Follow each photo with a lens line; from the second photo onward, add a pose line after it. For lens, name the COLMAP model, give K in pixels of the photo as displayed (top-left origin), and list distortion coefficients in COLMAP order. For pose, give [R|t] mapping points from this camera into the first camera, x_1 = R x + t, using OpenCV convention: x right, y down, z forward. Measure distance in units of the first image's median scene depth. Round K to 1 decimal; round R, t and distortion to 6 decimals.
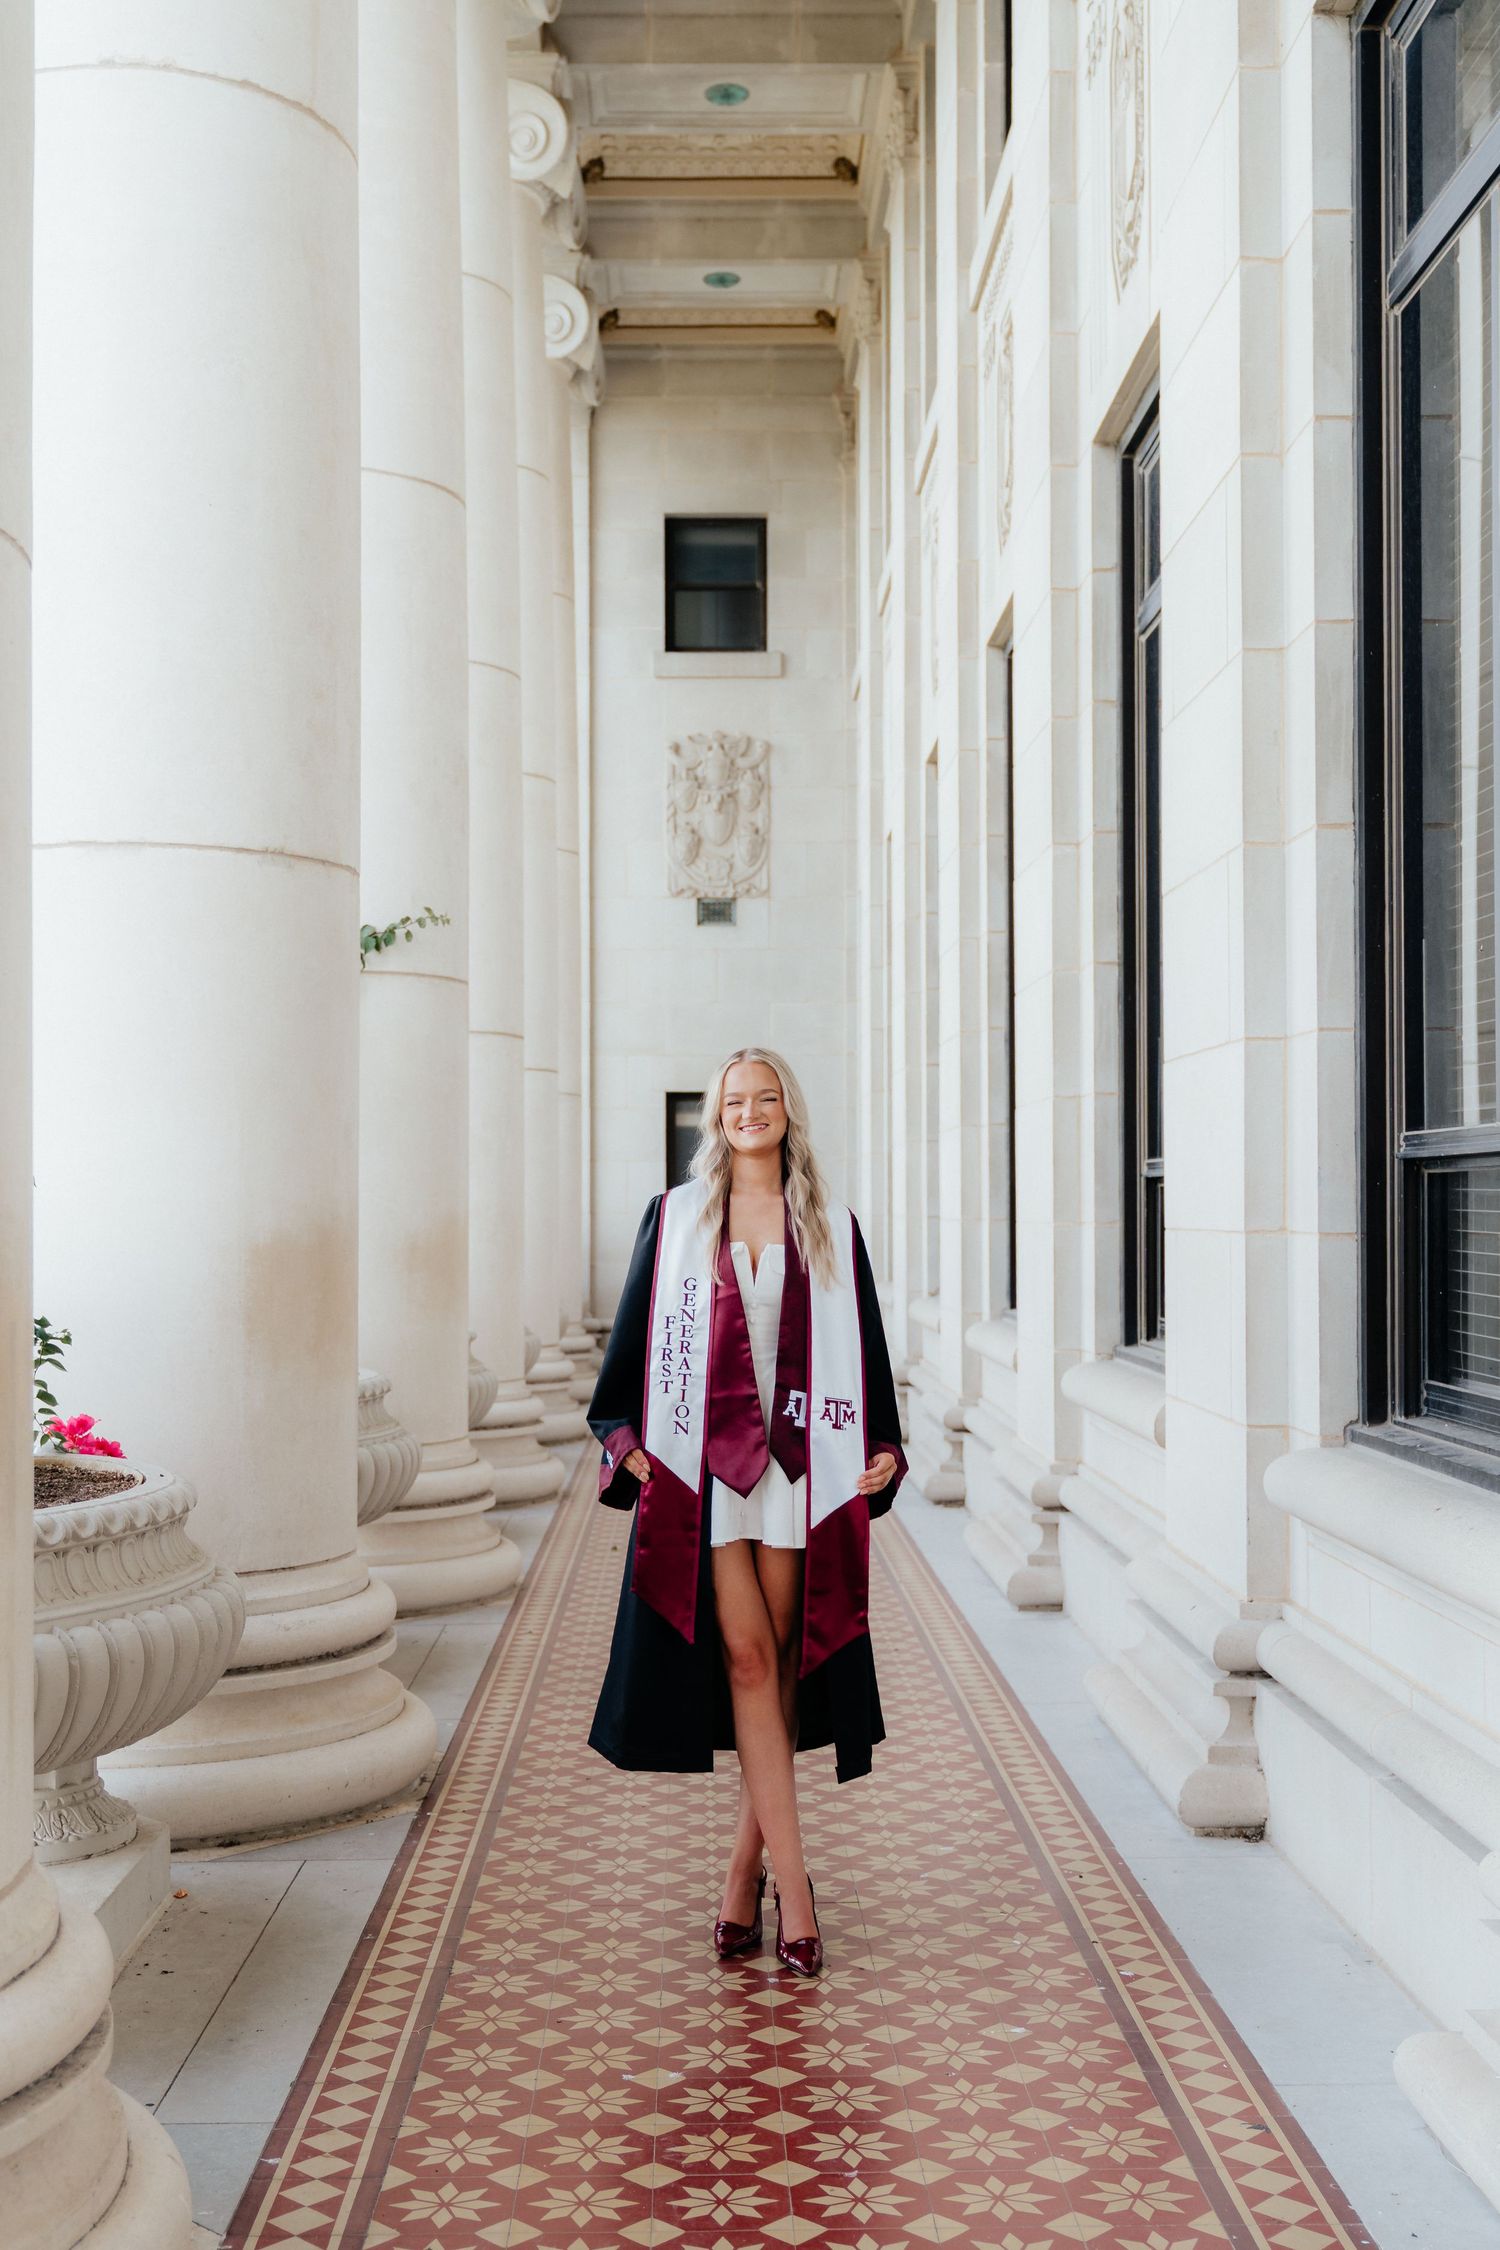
lens RADIAL K [[2605.7, 0, 689.3], [0, 2605.7, 1178.5], [0, 0, 1]] dist [0.002100, -0.007989]
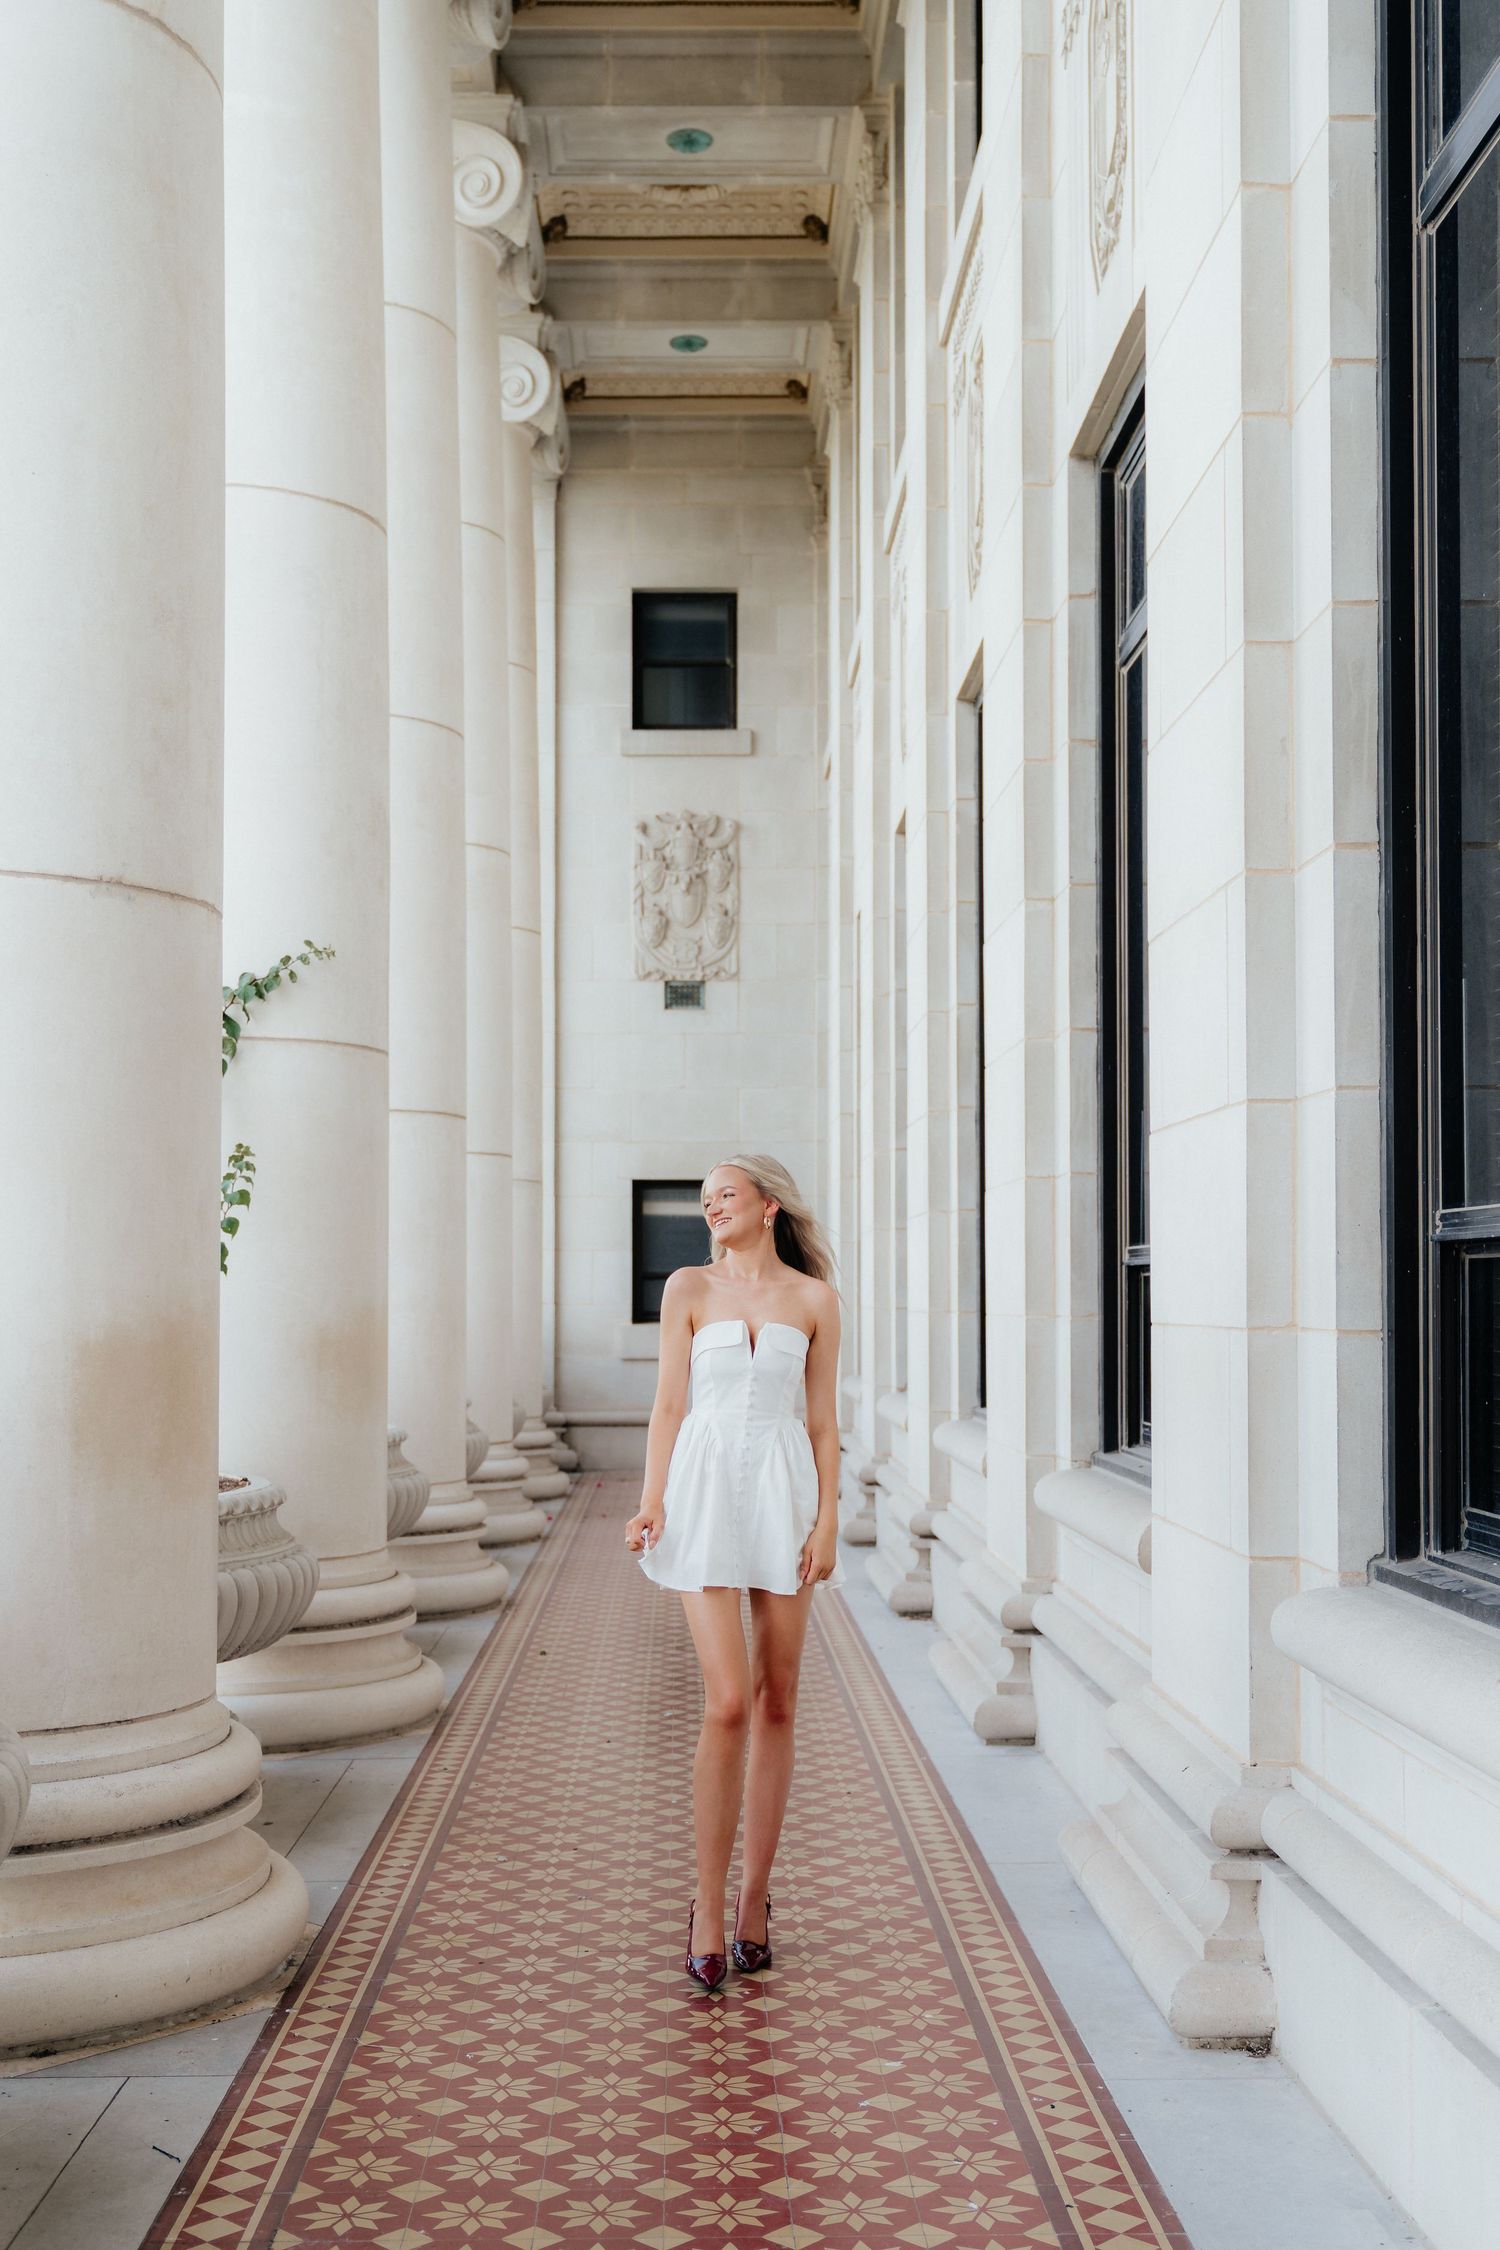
lens RADIAL K [[2519.8, 0, 688.7], [0, 2519.8, 1257.0], [0, 0, 1]] dist [0.002041, -0.018745]
pose [[0.999993, 0.001487, 0.003406, 0.015932], [-0.001470, 0.999986, -0.005015, 0.000881], [-0.003414, 0.005010, 0.999982, 0.100485]]
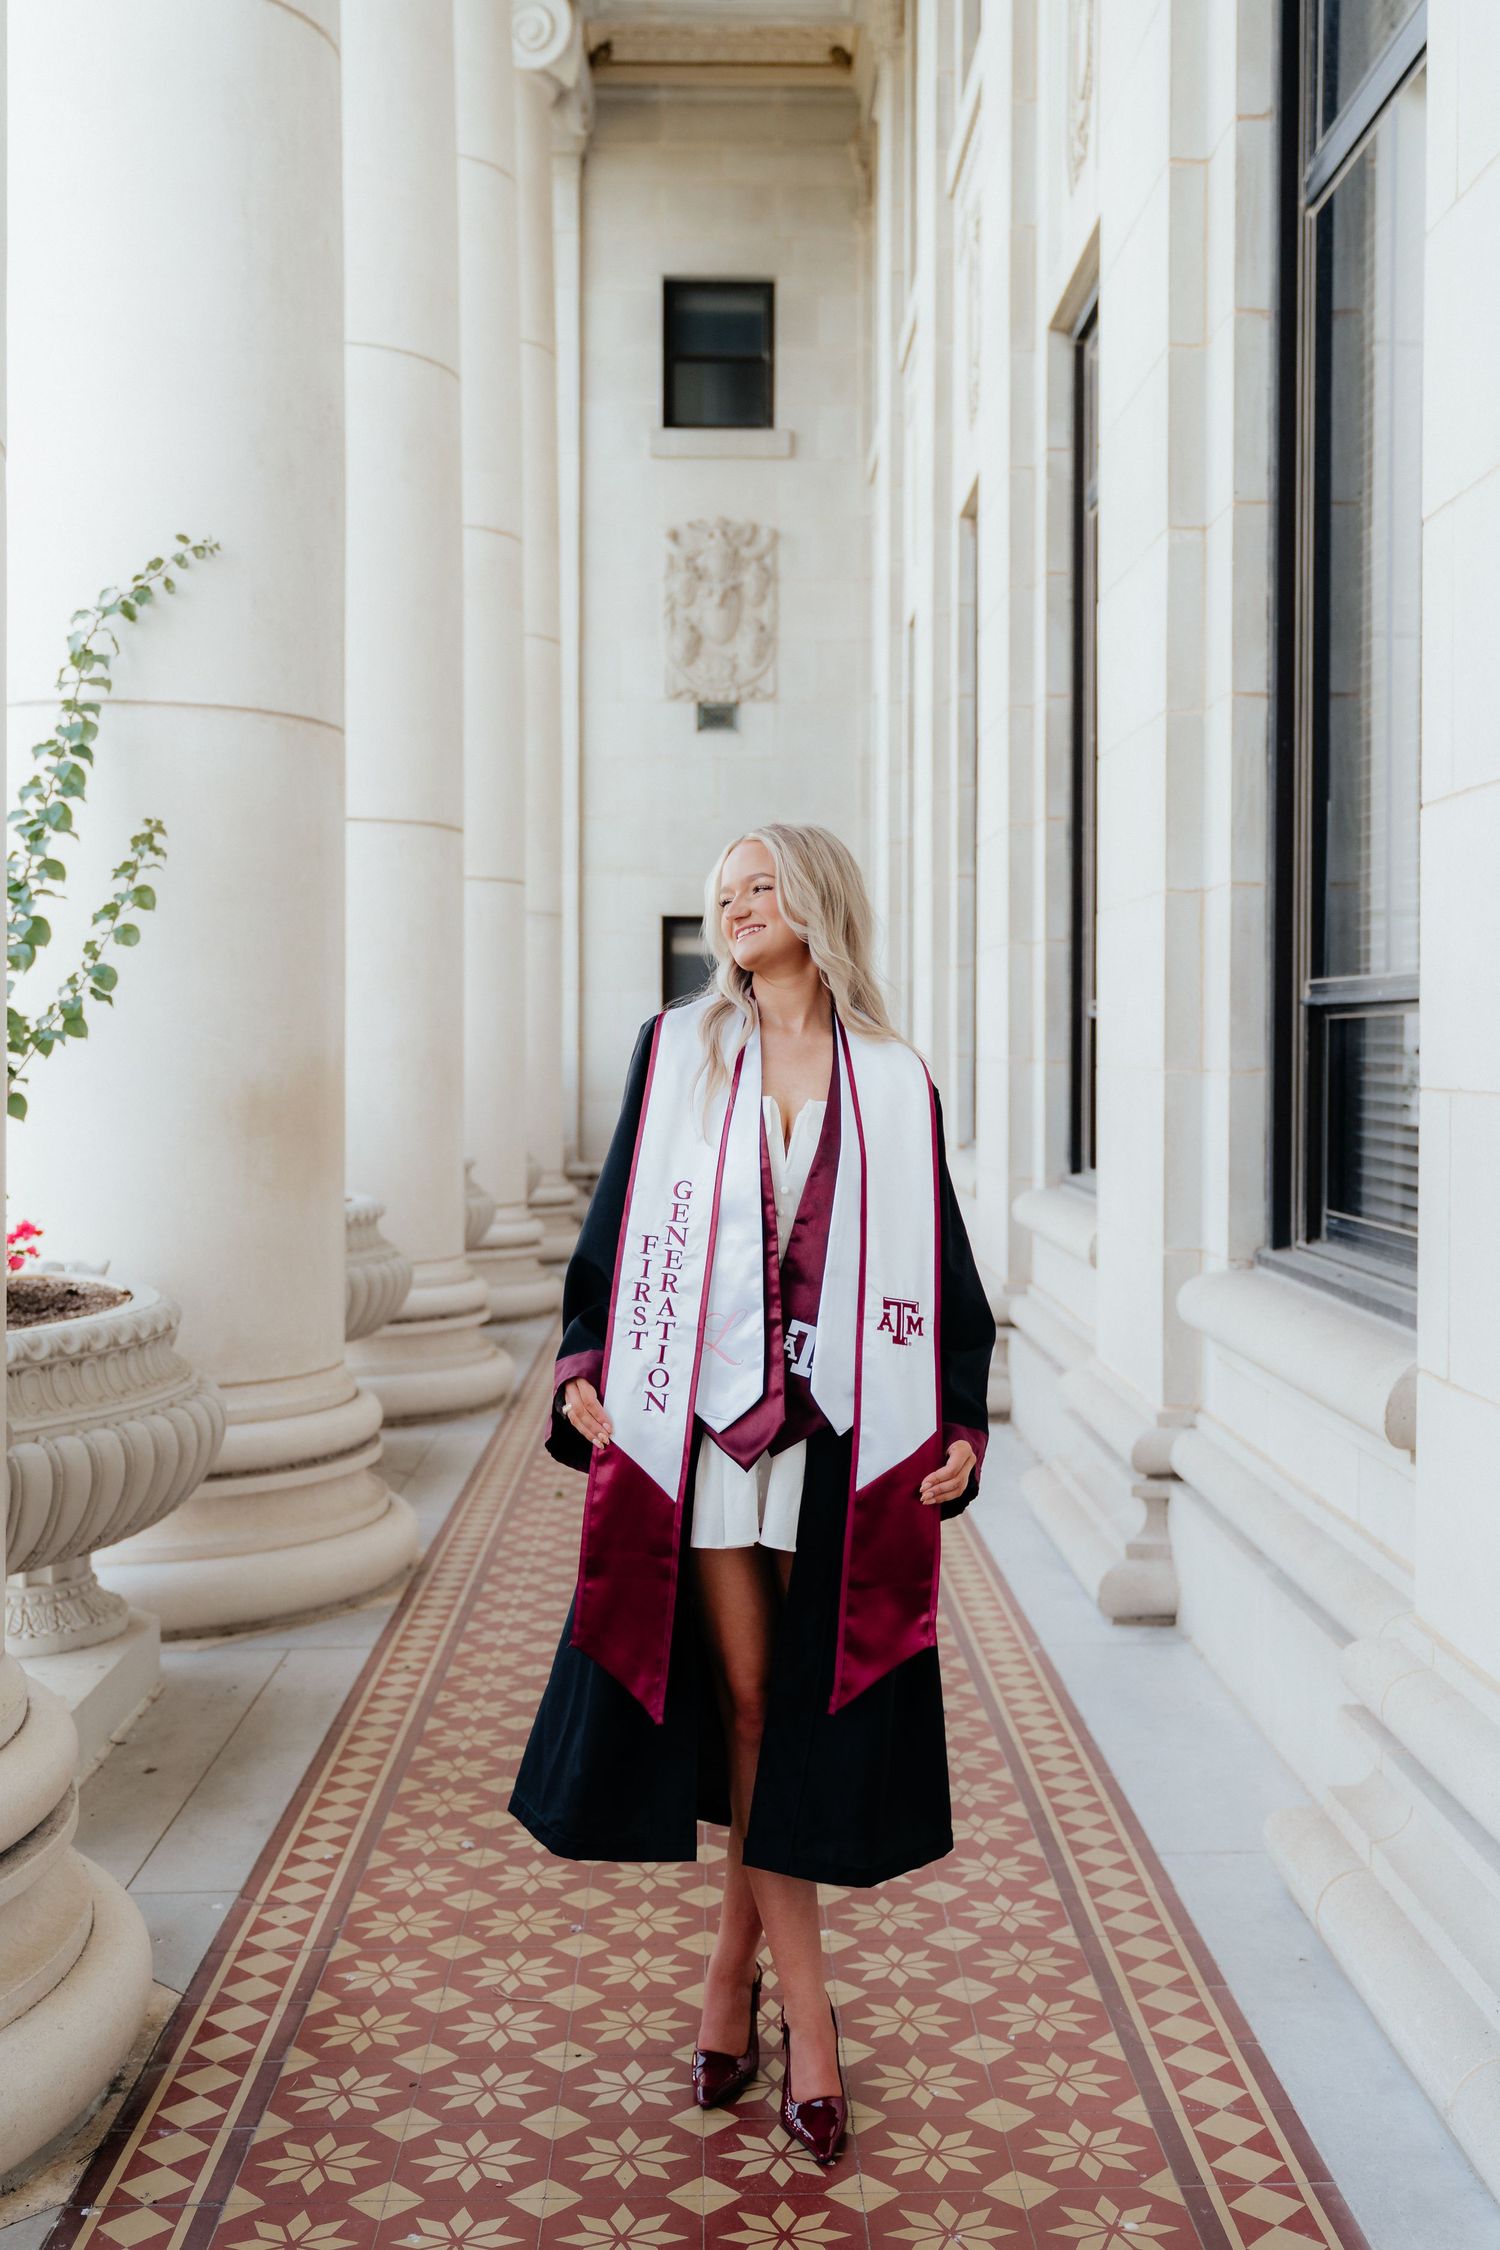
lens RADIAL K [[2362.3, 0, 803.1], [0, 2362.3, 1104.0], [0, 0, 1]] dist [-0.002099, -0.002602]
pose [[0.999203, 0.003225, 0.039792, 0.013969], [-0.004749, 0.999256, 0.038267, 0.001763], [-0.039639, -0.038425, 0.998475, 0.303871]]
